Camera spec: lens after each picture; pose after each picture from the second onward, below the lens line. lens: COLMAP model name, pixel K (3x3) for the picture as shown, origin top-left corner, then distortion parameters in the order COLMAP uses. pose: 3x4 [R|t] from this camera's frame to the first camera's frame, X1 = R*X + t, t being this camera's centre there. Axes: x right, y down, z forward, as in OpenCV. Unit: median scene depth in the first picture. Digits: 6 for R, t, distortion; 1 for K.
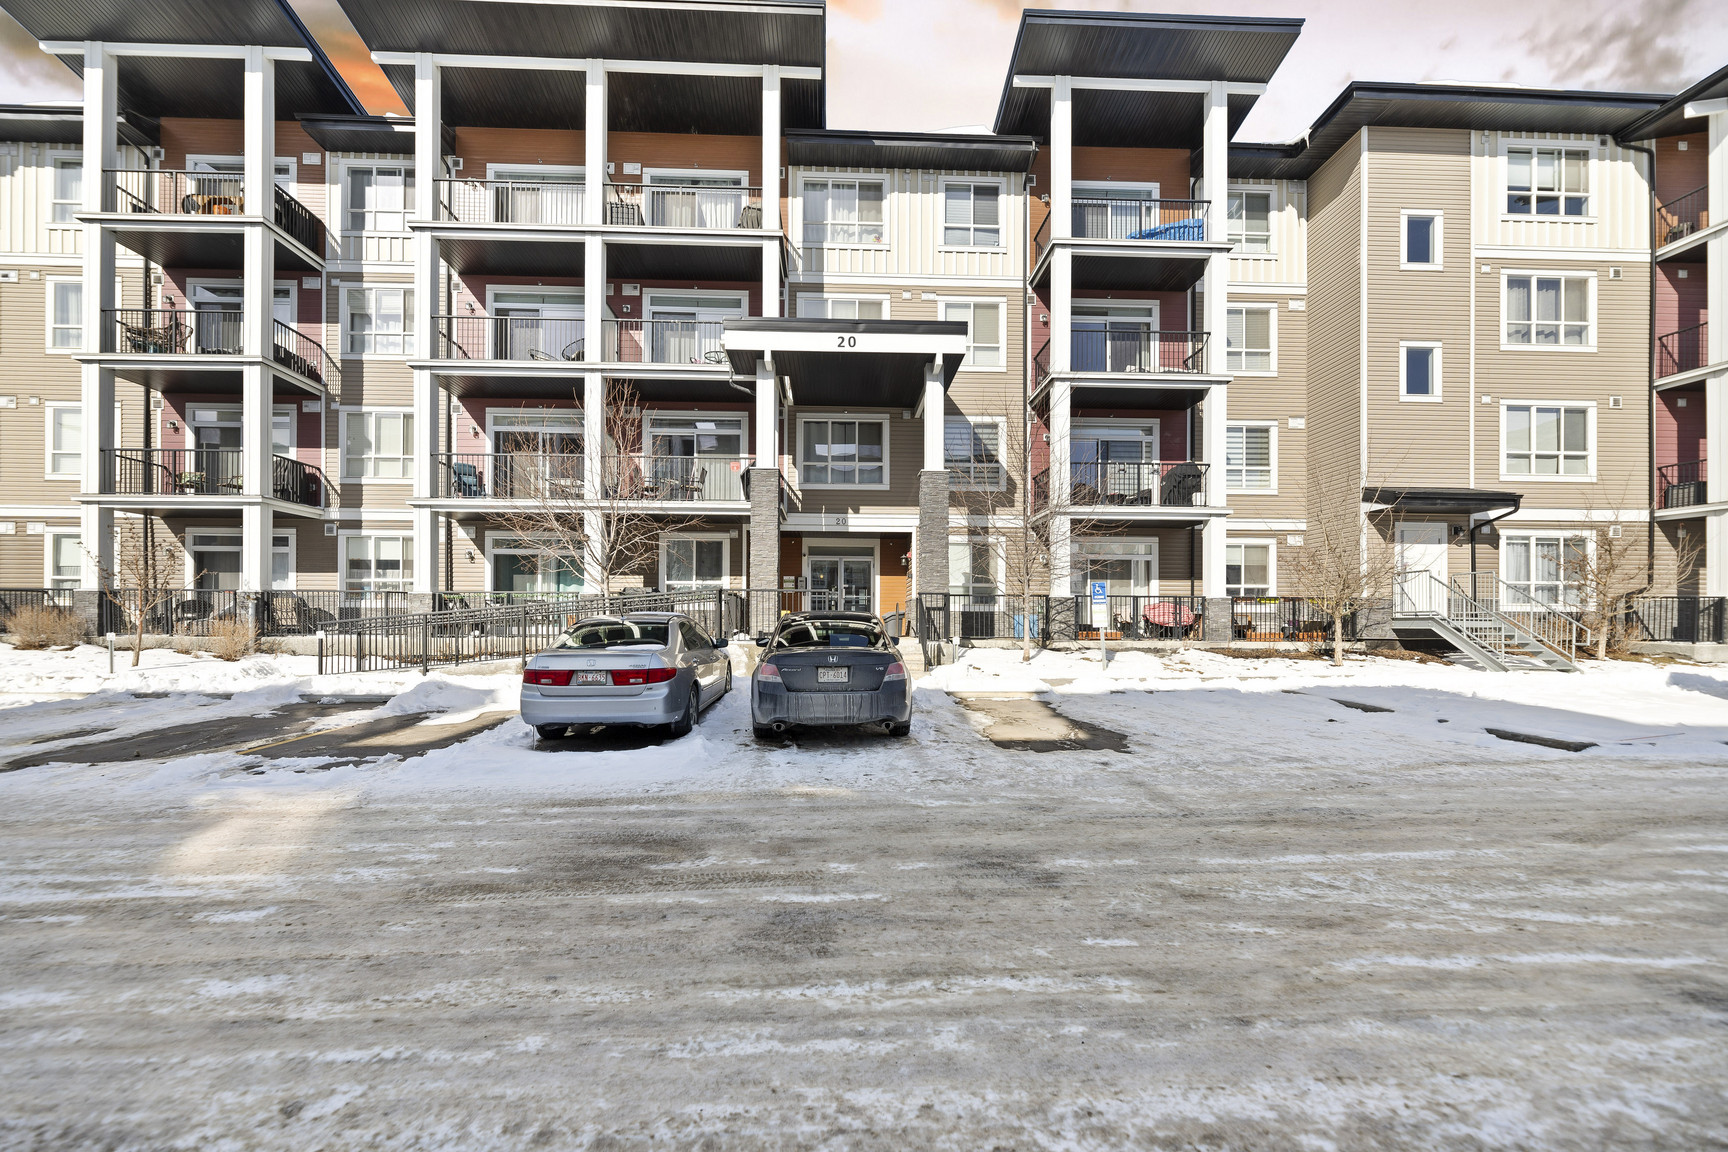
lens RADIAL K [[717.8, 0, 857.6], [0, 717.8, 542.8], [0, 0, 1]] dist [0.000296, 0.000537]
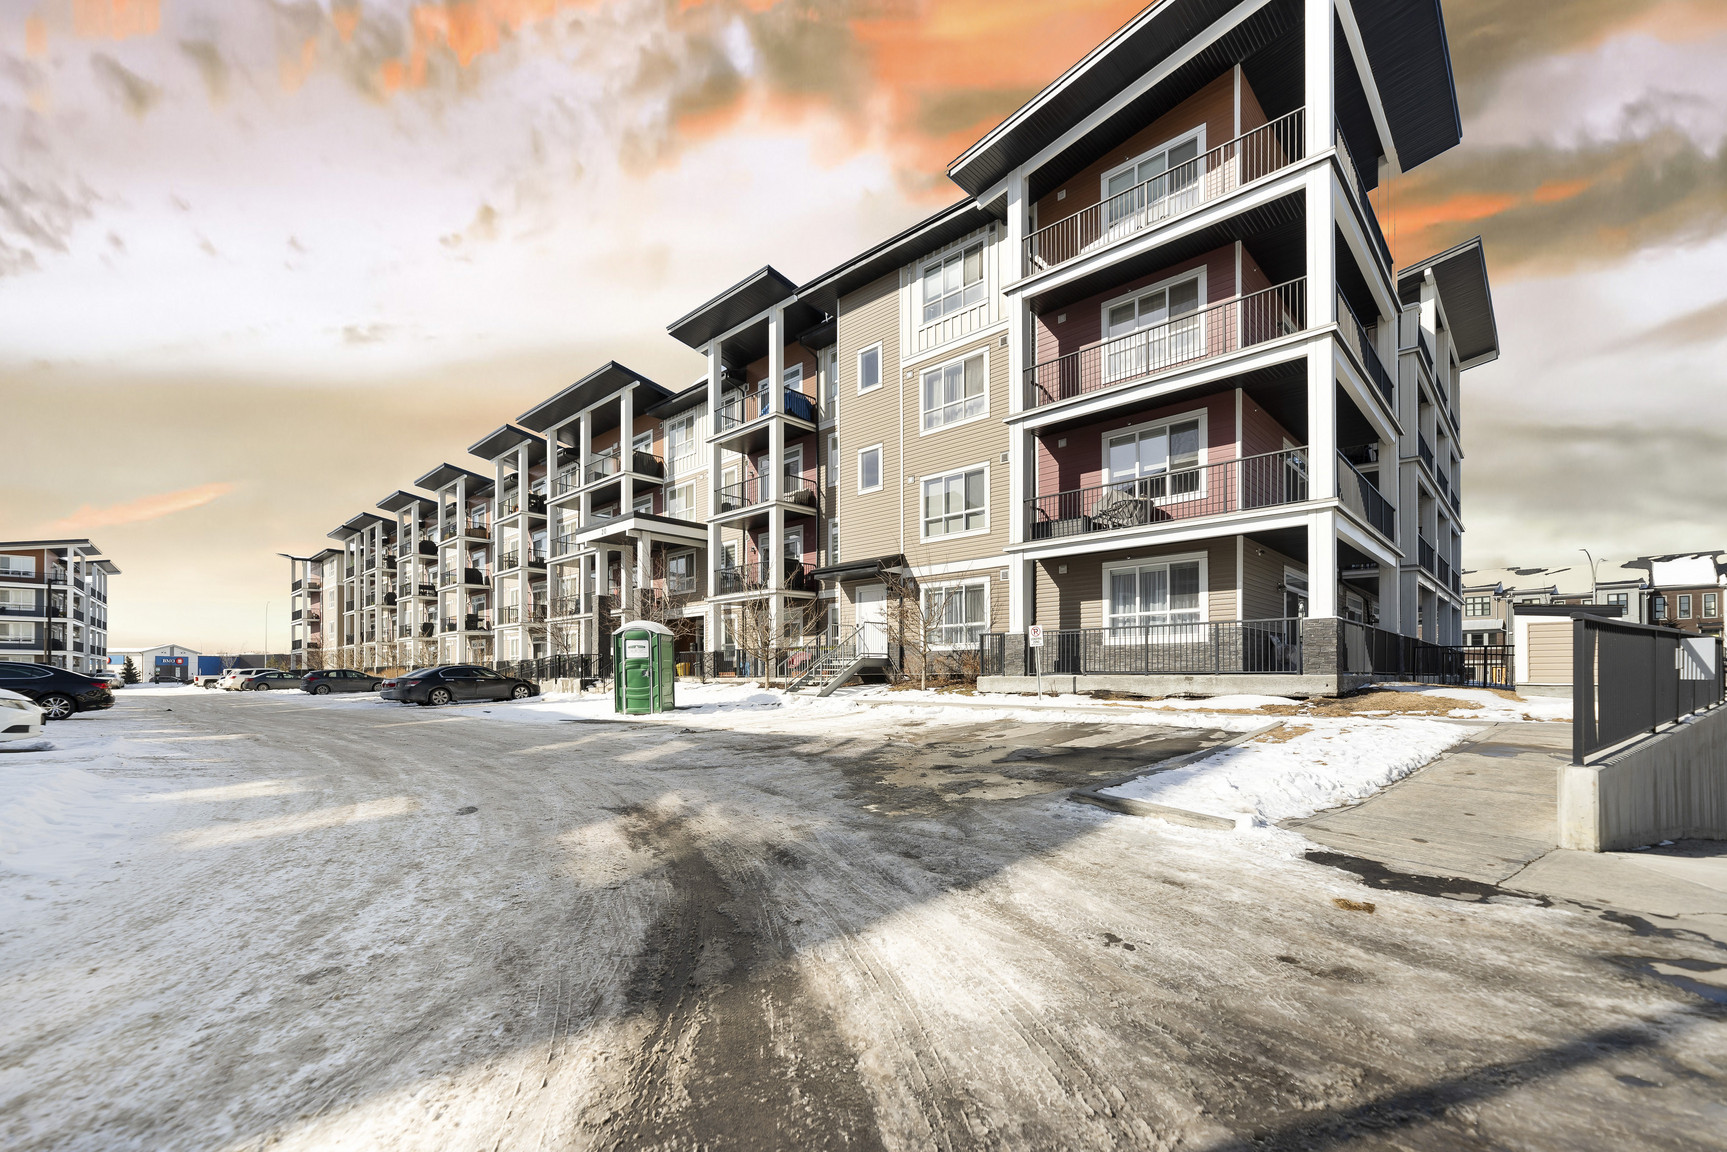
lens RADIAL K [[712.4, 0, 861.2], [0, 712.4, 554.1], [0, 0, 1]] dist [-0.003764, -0.000340]
pose [[0.701981, -0.128481, -0.700511, 1.494114], [0.099996, 0.991630, -0.081670, 0.017769], [0.705141, -0.012718, 0.708953, 0.054414]]
